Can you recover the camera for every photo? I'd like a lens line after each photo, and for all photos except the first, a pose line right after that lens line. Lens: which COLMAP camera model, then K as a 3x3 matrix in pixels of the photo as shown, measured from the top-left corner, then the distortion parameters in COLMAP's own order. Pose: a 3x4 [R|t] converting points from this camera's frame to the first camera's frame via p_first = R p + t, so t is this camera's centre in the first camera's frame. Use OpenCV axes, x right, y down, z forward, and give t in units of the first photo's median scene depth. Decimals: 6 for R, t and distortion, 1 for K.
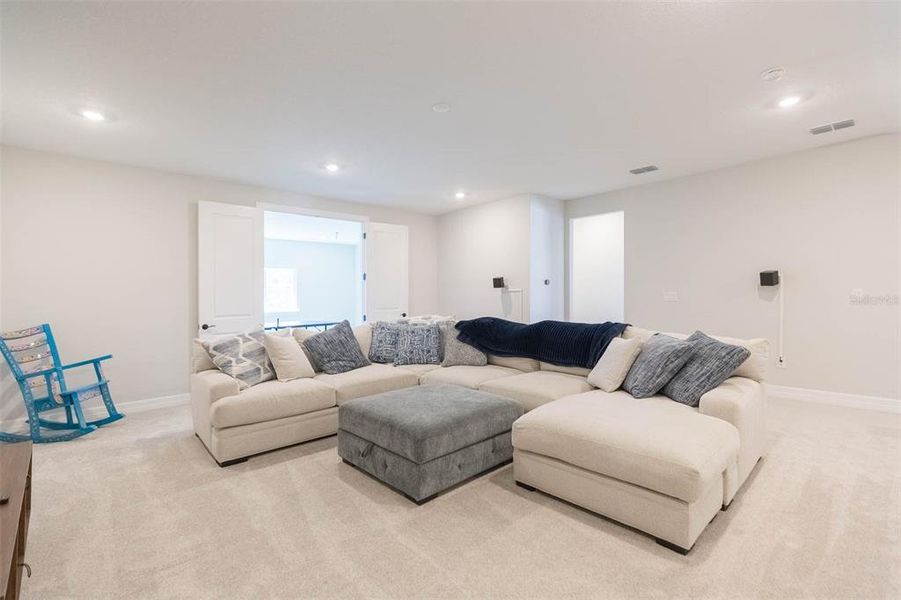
lens RADIAL K [[406.6, 0, 450.3], [0, 406.6, 298.8], [0, 0, 1]] dist [0.000911, 0.001198]
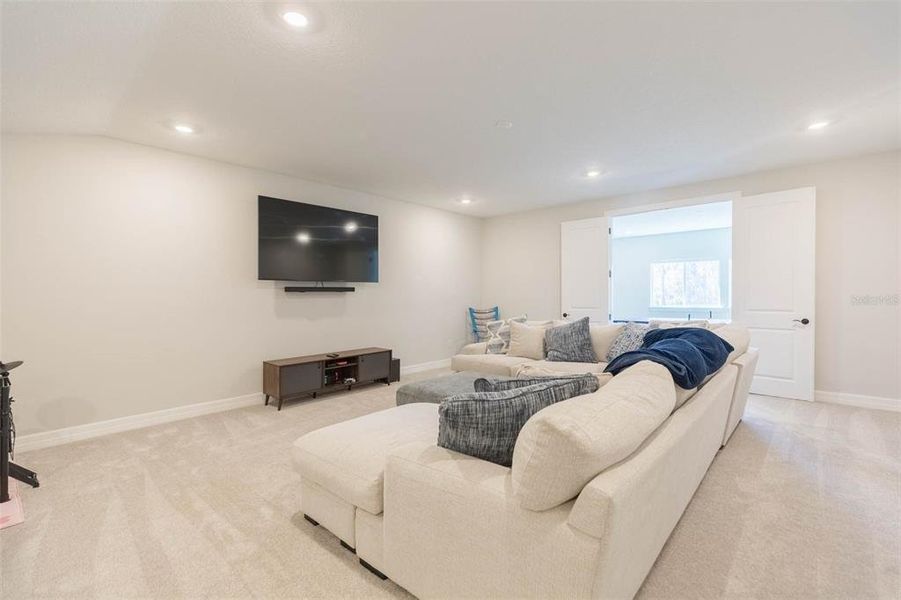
lens RADIAL K [[406.6, 0, 450.3], [0, 406.6, 295.9], [0, 0, 1]] dist [0.000911, 0.001198]
pose [[0.074786, 0.004146, -0.997191, 0.723785], [-0.011572, 0.999928, 0.003290, 0.000154], [0.997132, 0.011294, 0.074829, 0.547026]]
